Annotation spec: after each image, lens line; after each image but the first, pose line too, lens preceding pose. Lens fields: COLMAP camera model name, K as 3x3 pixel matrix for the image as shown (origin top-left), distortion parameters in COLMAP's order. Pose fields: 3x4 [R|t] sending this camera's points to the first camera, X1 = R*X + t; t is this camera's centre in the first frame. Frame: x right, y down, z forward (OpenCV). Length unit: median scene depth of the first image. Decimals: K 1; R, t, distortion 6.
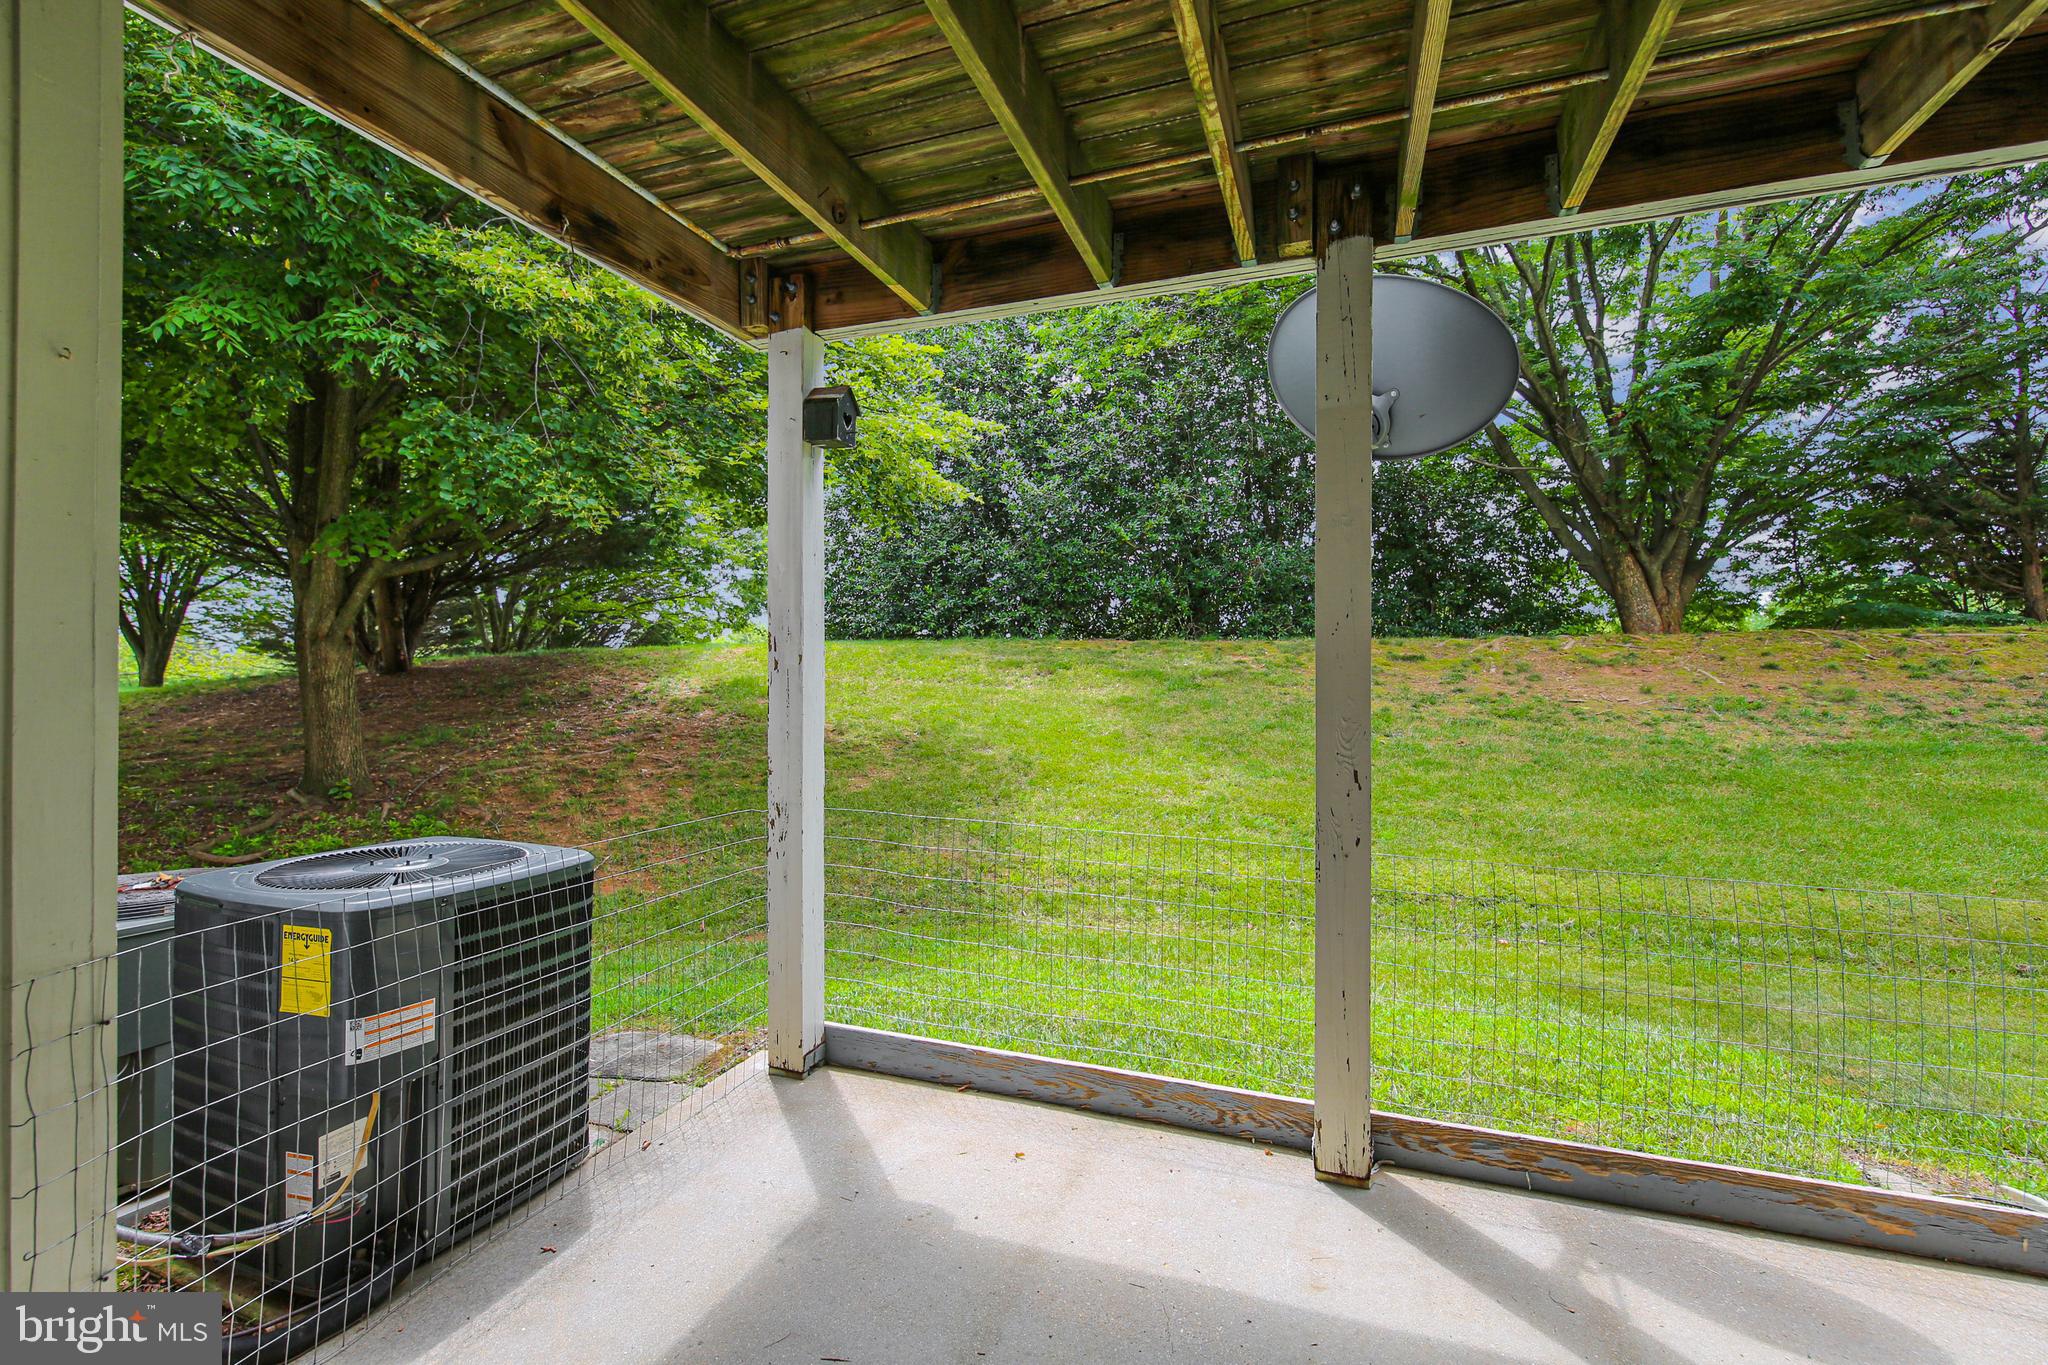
lens RADIAL K [[864.4, 0, 1031.9], [0, 864.4, 670.8], [0, 0, 1]] dist [-0.000615, -0.000788]
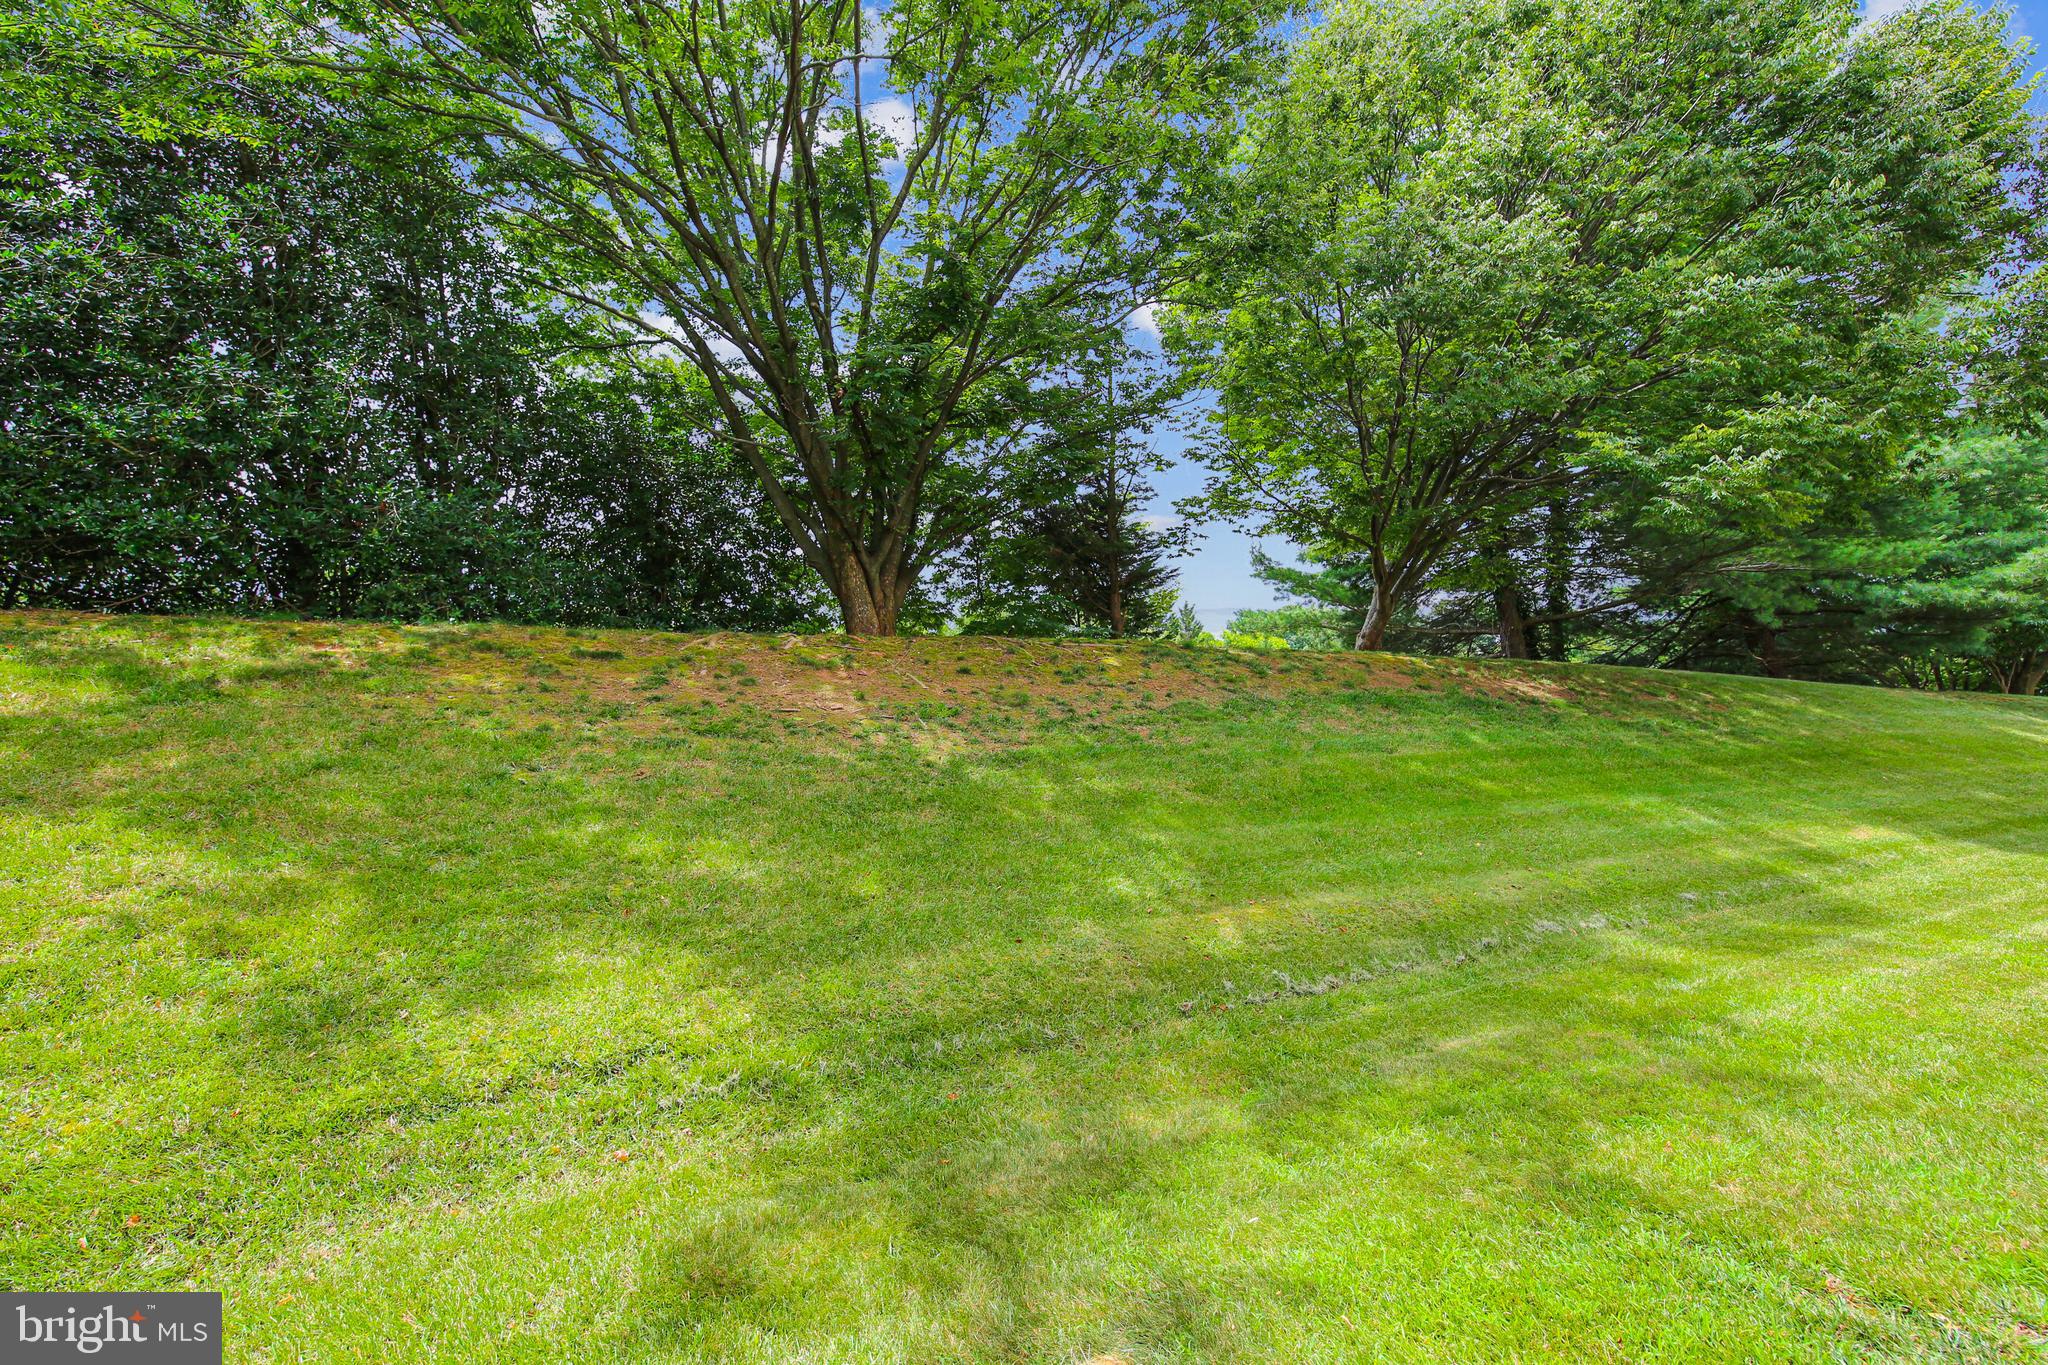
lens RADIAL K [[864.4, 0, 1031.9], [0, 864.4, 670.8], [0, 0, 1]] dist [-0.000615, -0.000788]
pose [[0.699046, 0.008242, 0.715029, 0.146364], [-0.009918, 0.999949, -0.001830, -0.003160], [-0.715008, -0.005812, 0.699092, 0.184967]]
